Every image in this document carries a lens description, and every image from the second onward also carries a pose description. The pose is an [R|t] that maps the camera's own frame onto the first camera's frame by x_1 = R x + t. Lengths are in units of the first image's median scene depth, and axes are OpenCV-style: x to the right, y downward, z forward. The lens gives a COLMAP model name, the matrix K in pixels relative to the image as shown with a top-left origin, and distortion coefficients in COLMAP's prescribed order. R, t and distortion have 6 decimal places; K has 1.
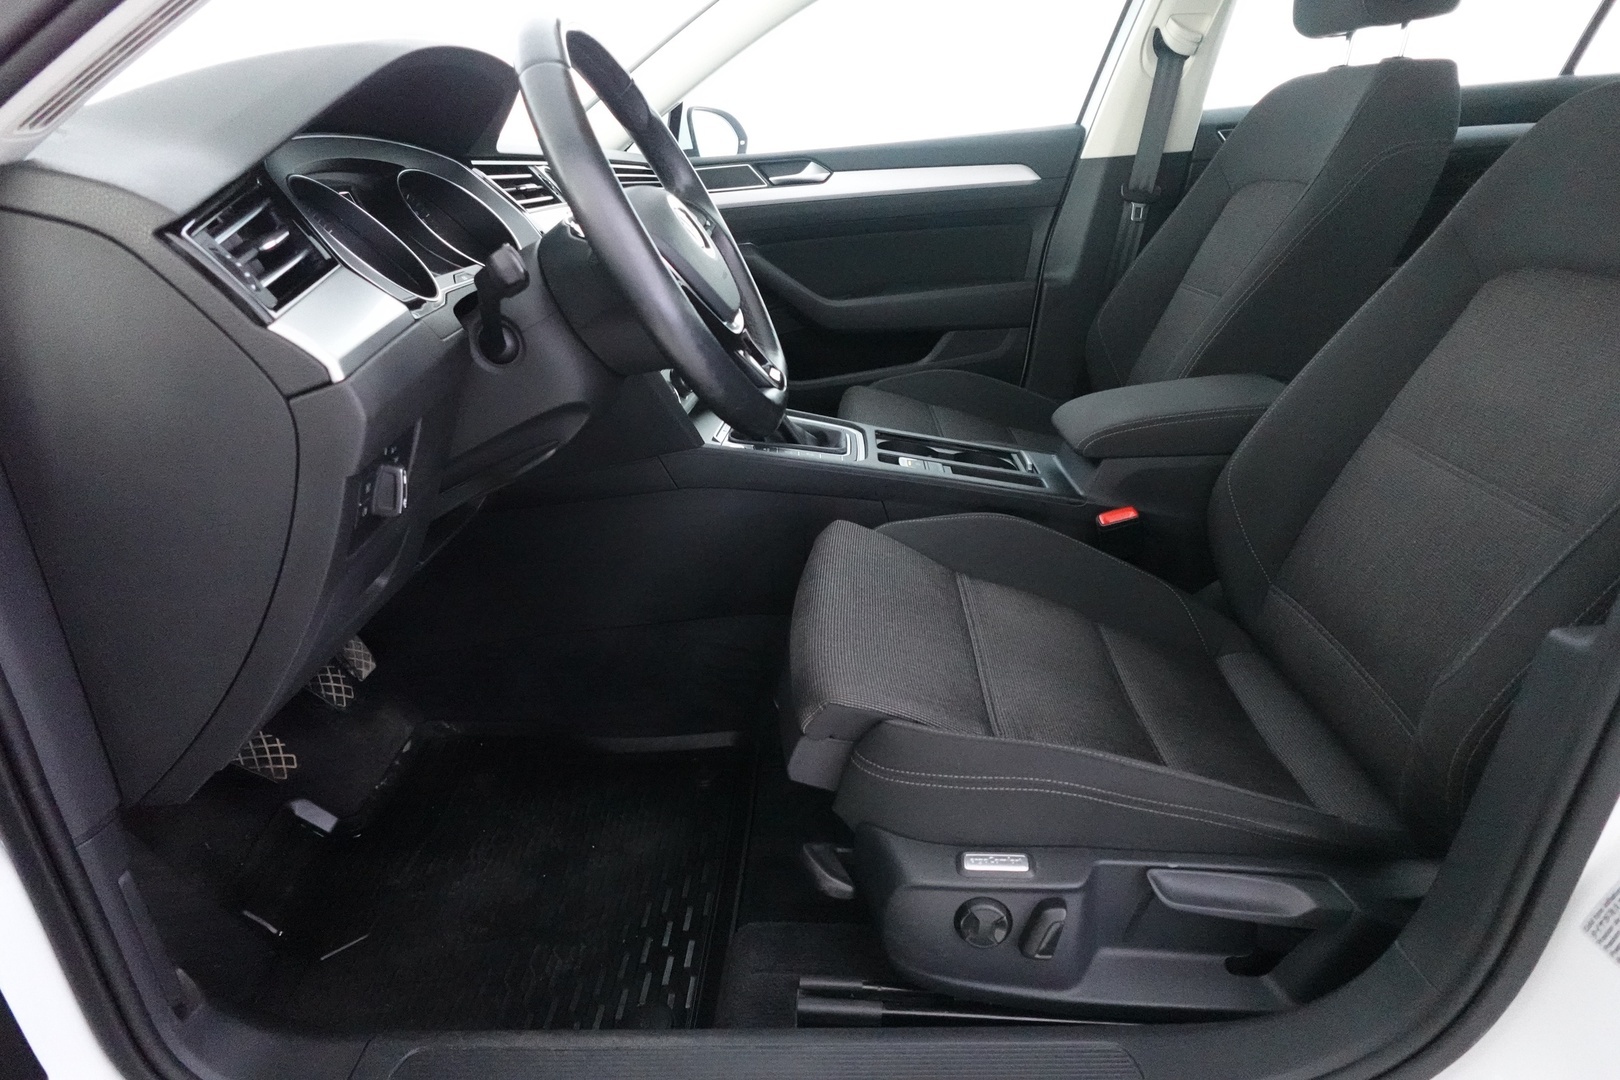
lens RADIAL K [[915.0, 0, 810.0], [0, 915.0, 540.0], [0, 0, 1]] dist [-0.002999, 0.000210]
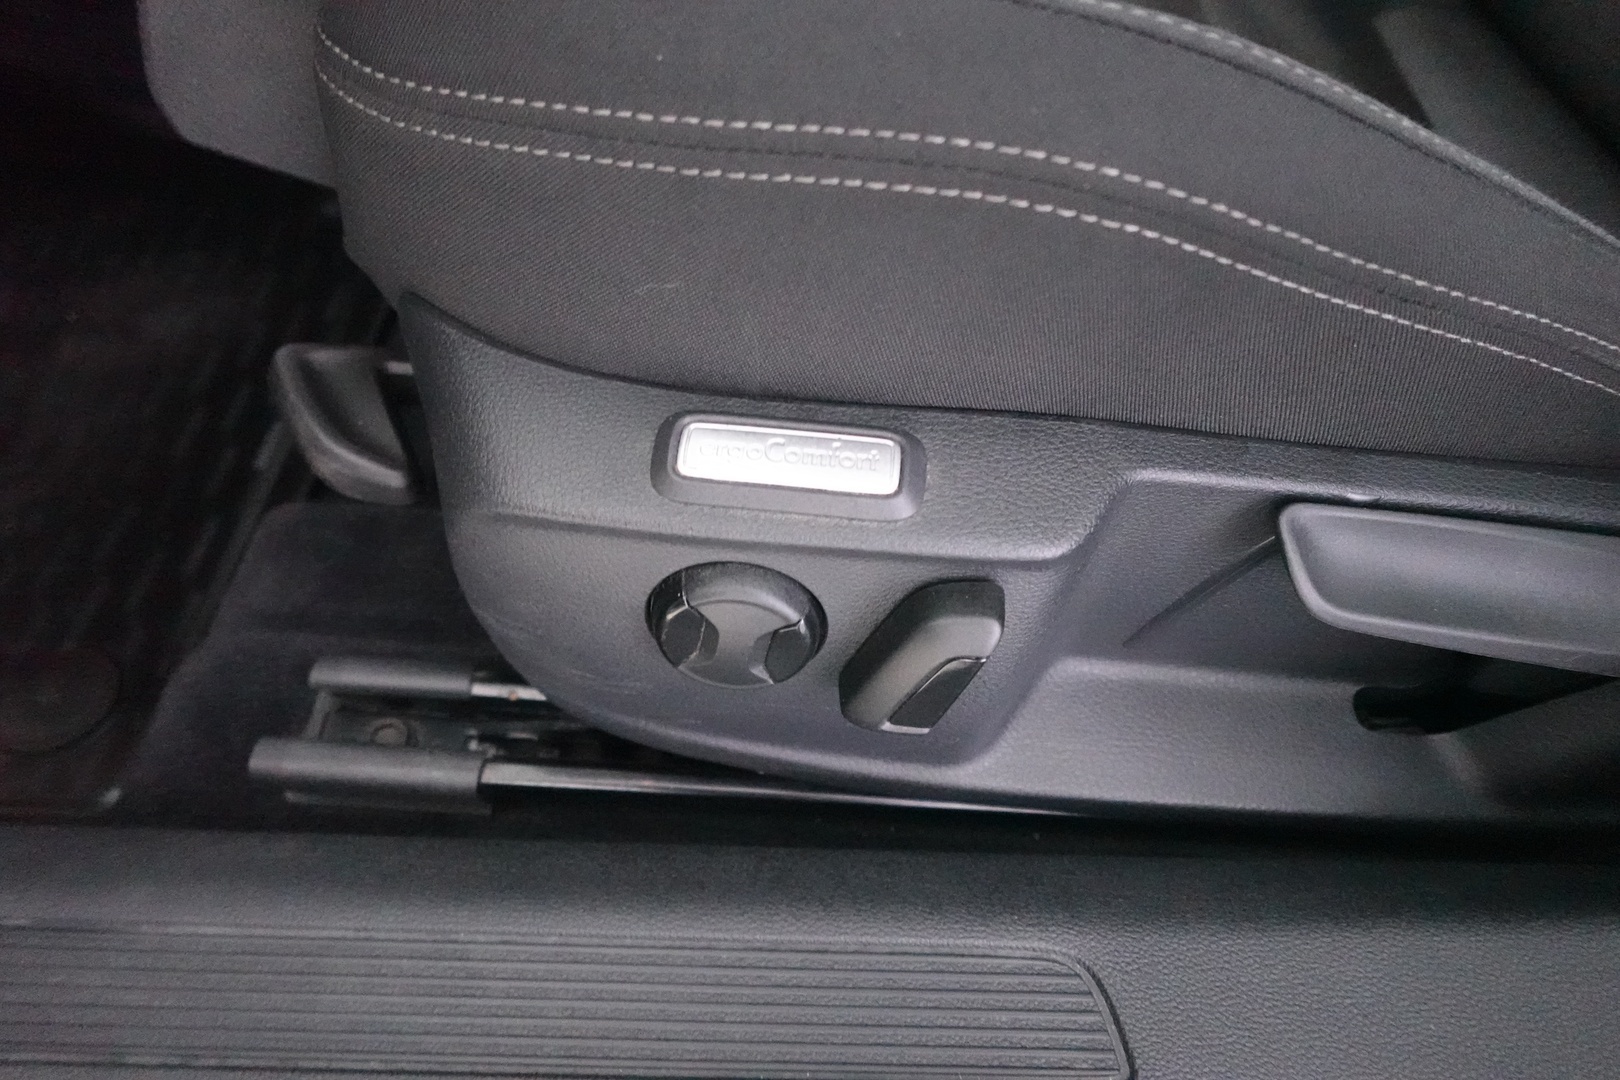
lens RADIAL K [[915.0, 0, 810.0], [0, 915.0, 540.0], [0, 0, 1]] dist [-0.002999, 0.000210]
pose [[0.993956, 0.040057, 0.102215, 0.181228], [-0.087191, 0.853784, 0.513275, 0.226971], [-0.066709, -0.519085, 0.852116, 0.742120]]
